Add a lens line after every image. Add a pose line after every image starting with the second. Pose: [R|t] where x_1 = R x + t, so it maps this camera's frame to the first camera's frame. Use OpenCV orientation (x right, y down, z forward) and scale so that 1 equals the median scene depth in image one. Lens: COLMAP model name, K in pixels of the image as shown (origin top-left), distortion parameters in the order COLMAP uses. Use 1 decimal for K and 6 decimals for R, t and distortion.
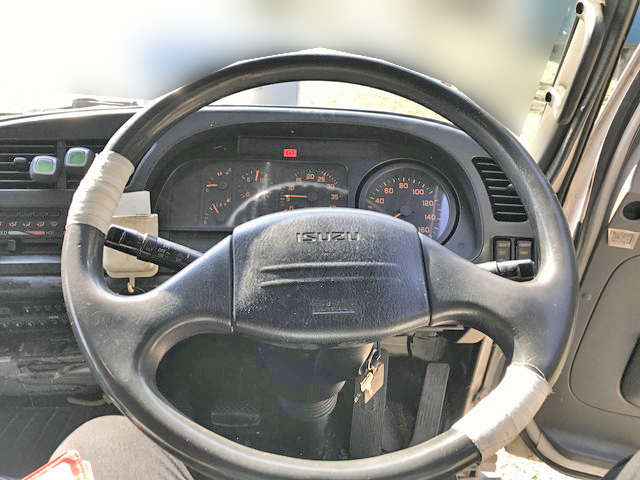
lens RADIAL K [[532.6, 0, 320.0], [0, 532.6, 239.4], [0, 0, 1]] dist [0.043314, -0.032551]
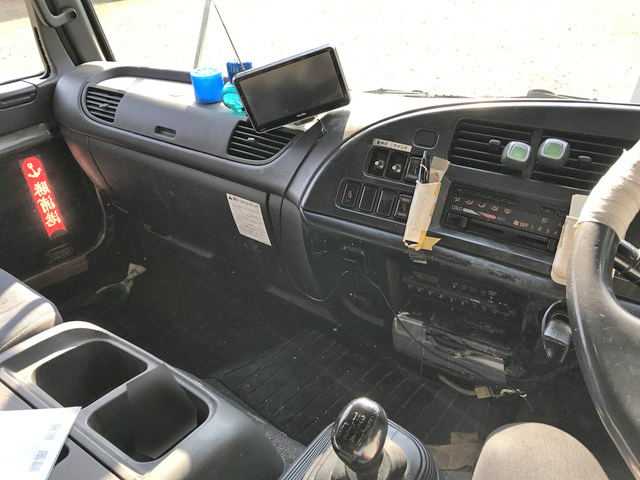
lens RADIAL K [[532.6, 0, 321.5], [0, 532.6, 240.8], [0, 0, 1]] dist [0.043314, -0.032551]
pose [[0.795849, 0.264474, -0.544681, -0.219399], [-0.263472, 0.961197, 0.081750, 0.032771], [0.545166, 0.078448, 0.834649, 0.001437]]
